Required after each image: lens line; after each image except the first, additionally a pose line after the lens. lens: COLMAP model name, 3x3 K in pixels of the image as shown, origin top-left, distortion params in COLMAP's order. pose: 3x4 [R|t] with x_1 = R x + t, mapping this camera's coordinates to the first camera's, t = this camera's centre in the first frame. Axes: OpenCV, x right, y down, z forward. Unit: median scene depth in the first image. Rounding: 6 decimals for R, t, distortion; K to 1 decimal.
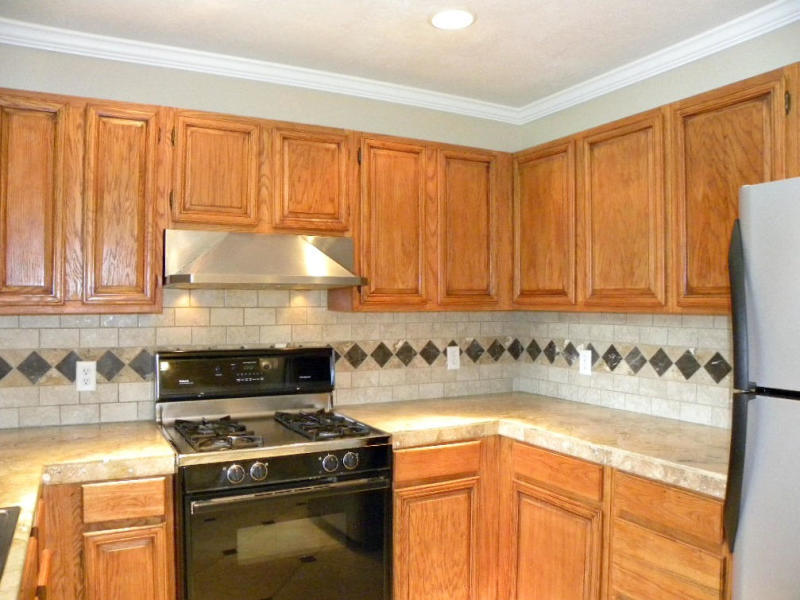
lens RADIAL K [[640.5, 0, 400.0], [0, 640.5, 300.0], [0, 0, 1]] dist [-0.090487, 0.004252]
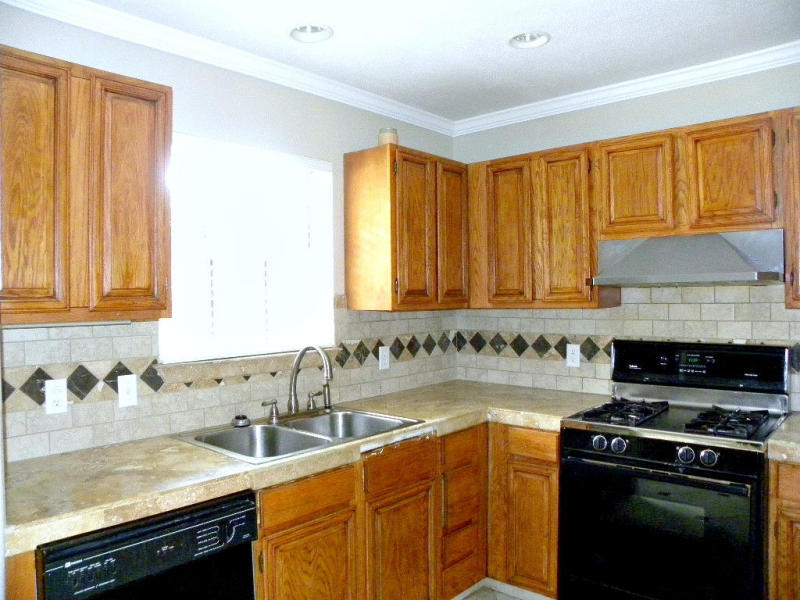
lens RADIAL K [[602.6, 0, 400.0], [0, 602.6, 300.0], [0, 0, 1]] dist [-0.178603, 0.139557]
pose [[0.358347, -0.003741, -0.933581, 0.536672], [0.012582, 0.999921, 0.000823, -0.001333], [0.933504, -0.012041, 0.358365, 0.208275]]
